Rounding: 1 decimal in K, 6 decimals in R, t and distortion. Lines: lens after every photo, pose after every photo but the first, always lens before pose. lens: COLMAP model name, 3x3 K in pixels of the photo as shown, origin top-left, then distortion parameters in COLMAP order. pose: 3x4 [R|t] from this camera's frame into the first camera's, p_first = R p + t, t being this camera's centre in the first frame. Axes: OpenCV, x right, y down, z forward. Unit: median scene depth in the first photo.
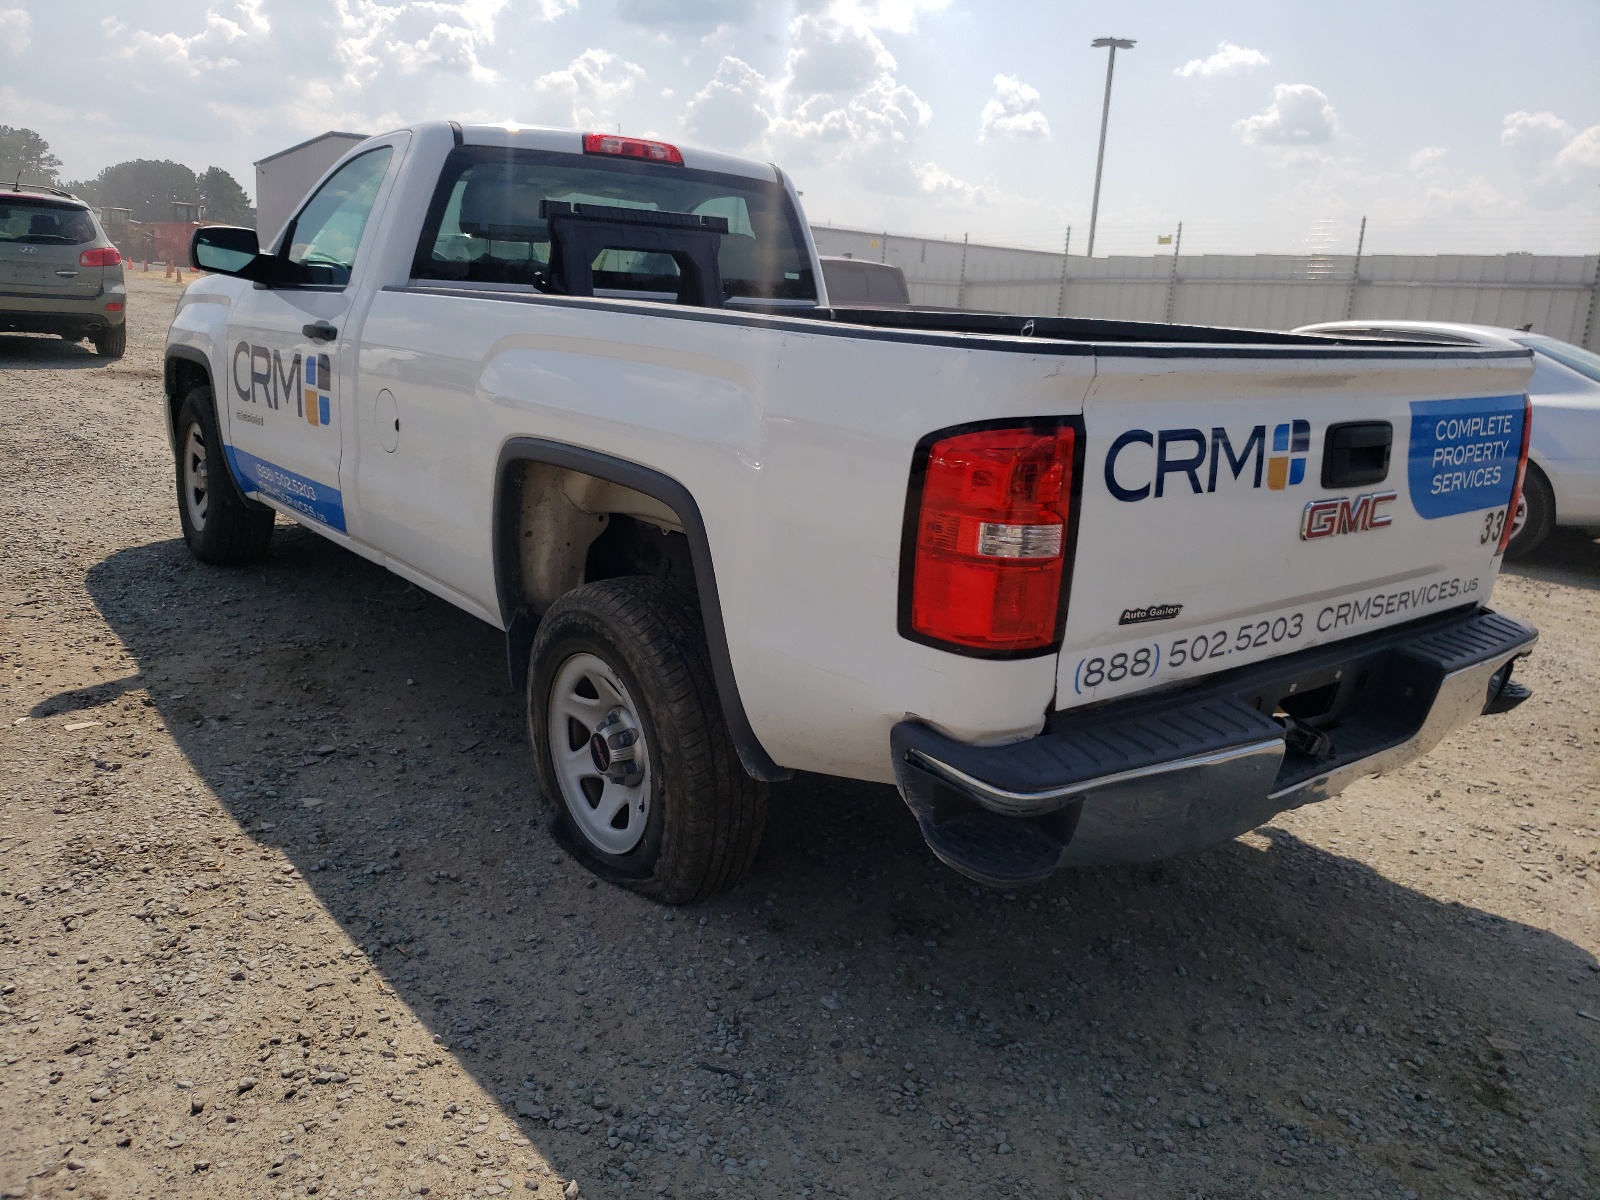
lens RADIAL K [[1240.7, 0, 820.6], [0, 1240.7, 590.6], [0, 0, 1]] dist [-0.002408, 0.039072]
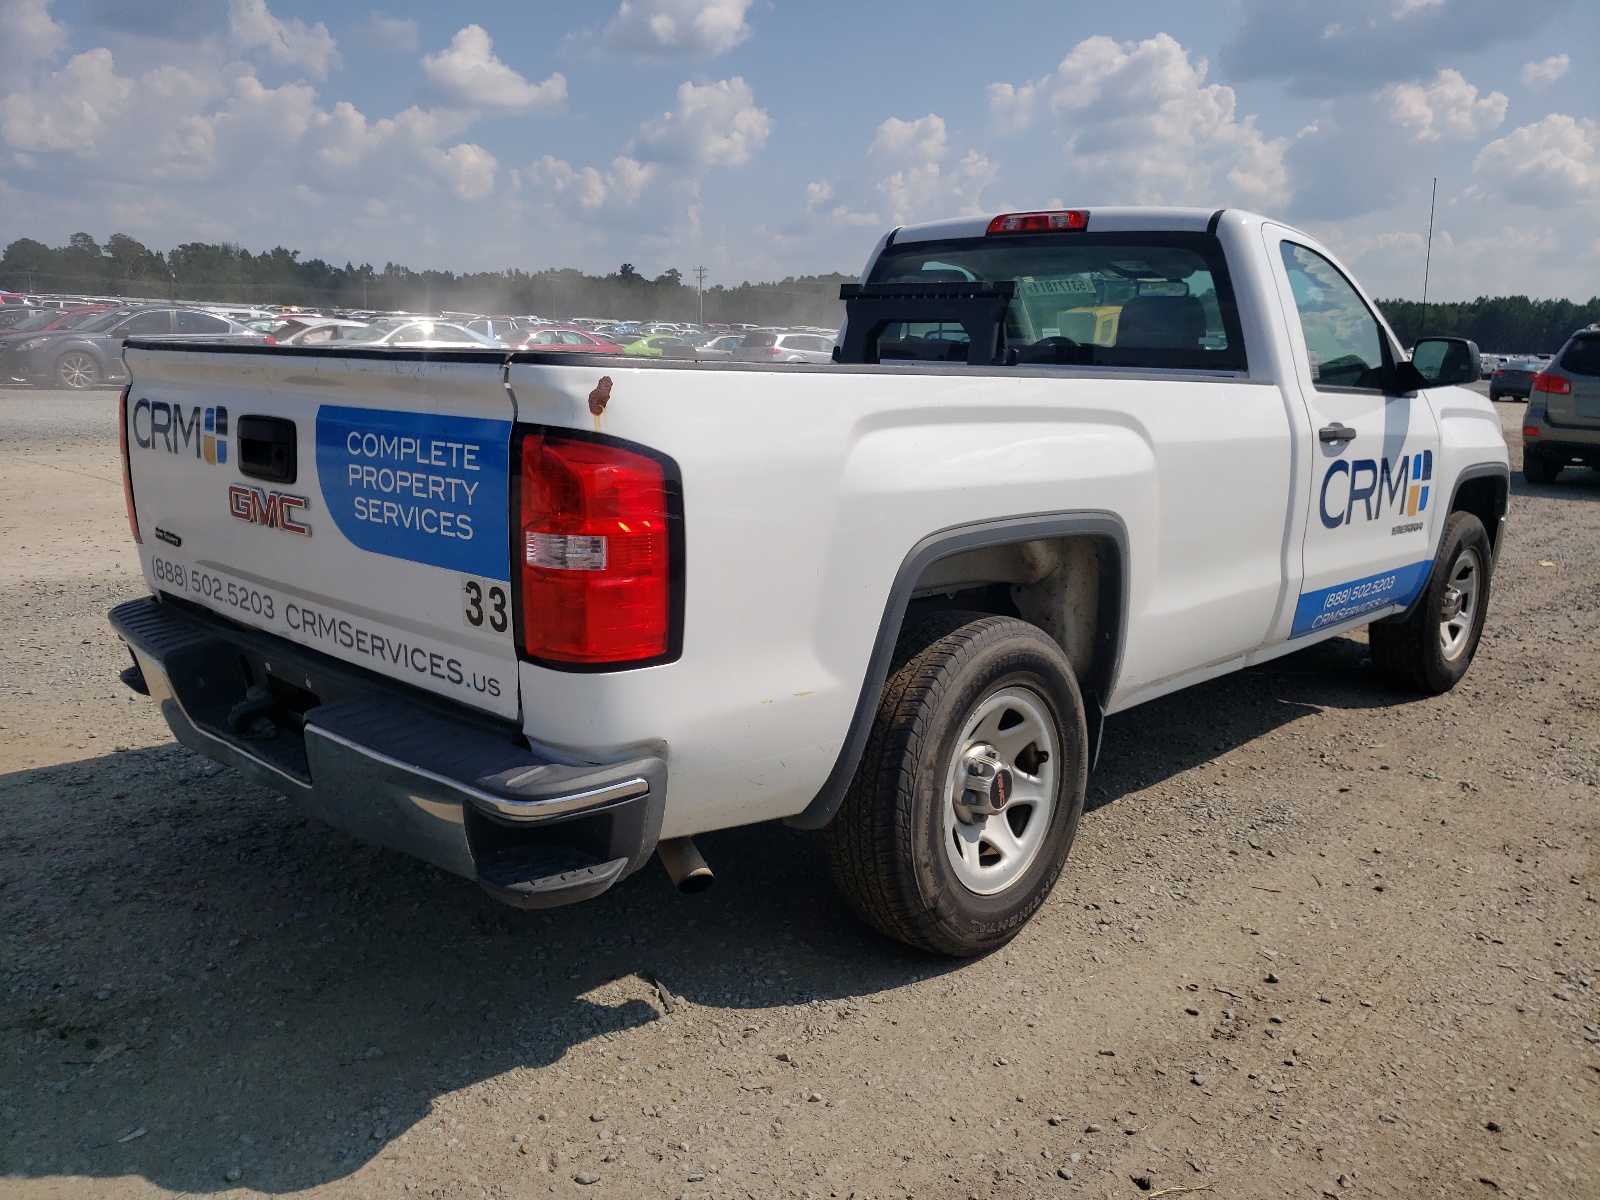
lens RADIAL K [[1240.7, 0, 820.6], [0, 1240.7, 590.6], [0, 0, 1]] dist [-0.002408, 0.039072]
pose [[0.151092, 0.139248, -0.978663, 1.564400], [-0.256877, 0.961548, 0.097154, -0.220014], [0.954560, 0.236717, 0.181052, 1.314668]]
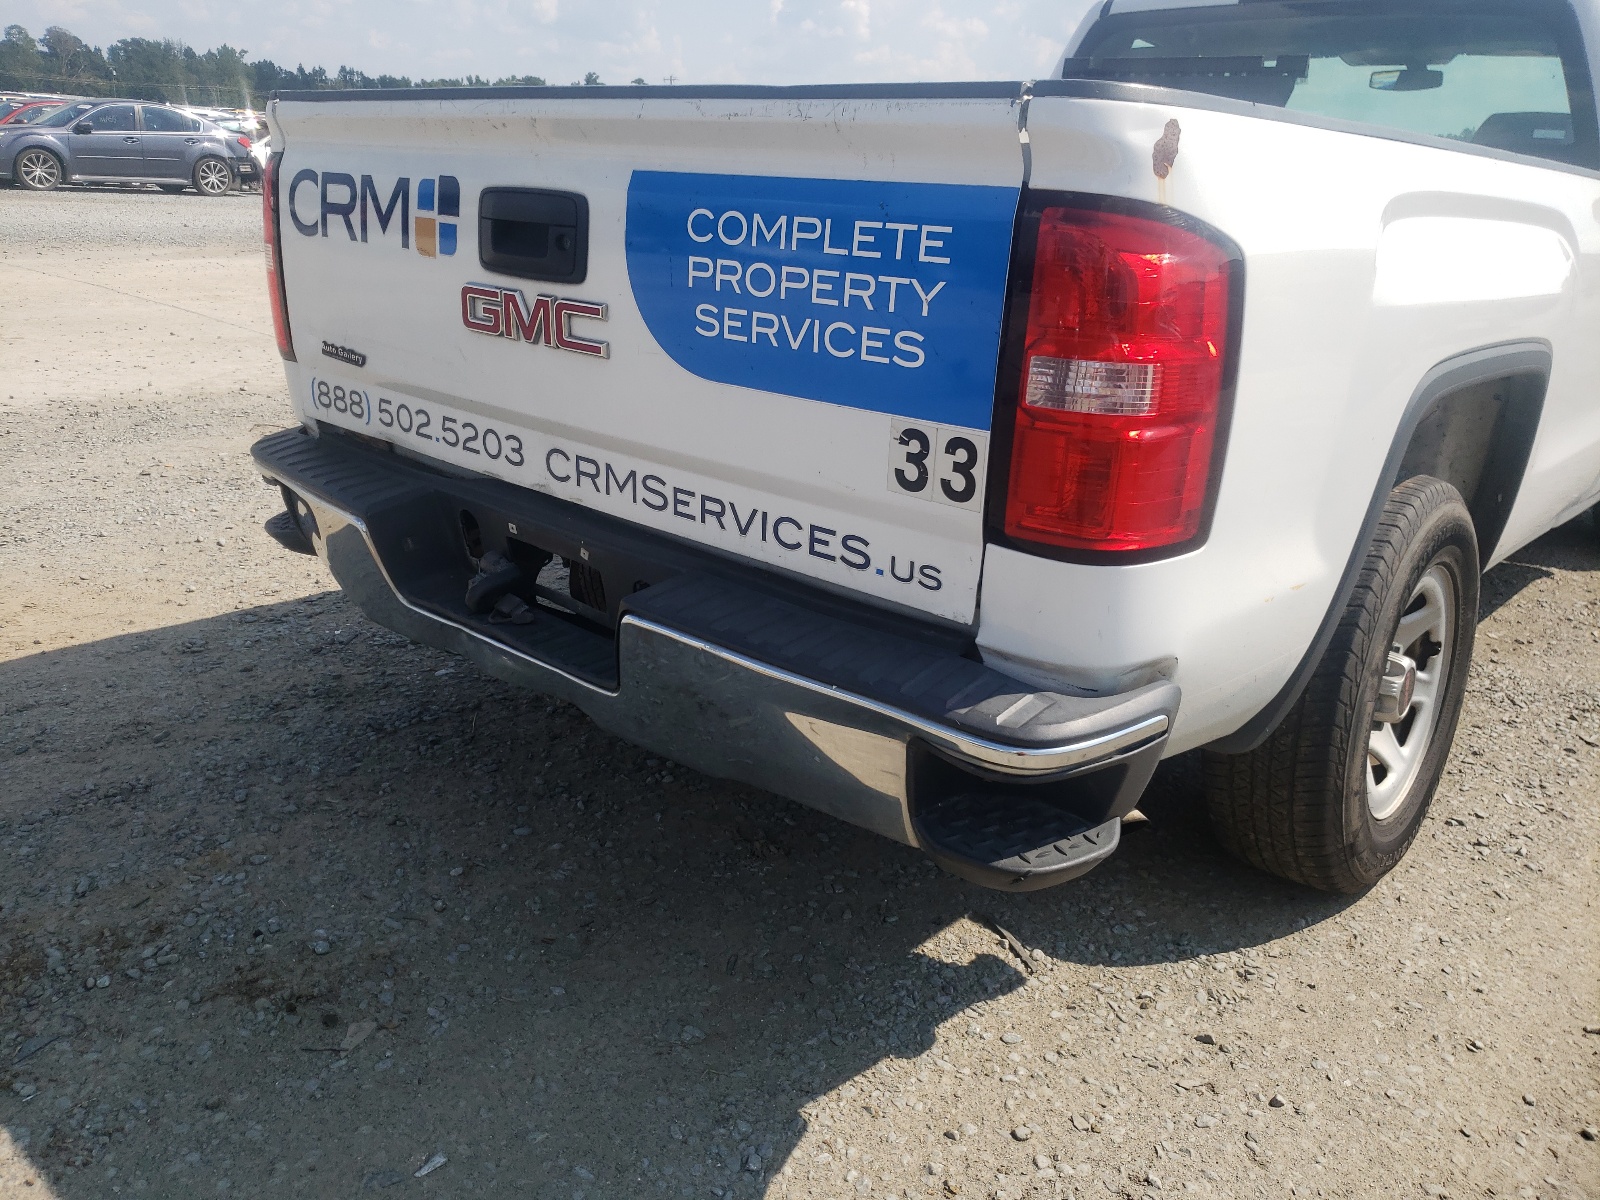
lens RADIAL K [[1235.8, 0, 813.1], [0, 1235.8, 549.4], [0, 0, 1]] dist [0.009200, 0.002448]
pose [[0.172198, 0.243983, -0.954369, 1.252461], [-0.275527, 0.942100, 0.191133, -0.123452], [0.945744, 0.230042, 0.229452, 1.062104]]
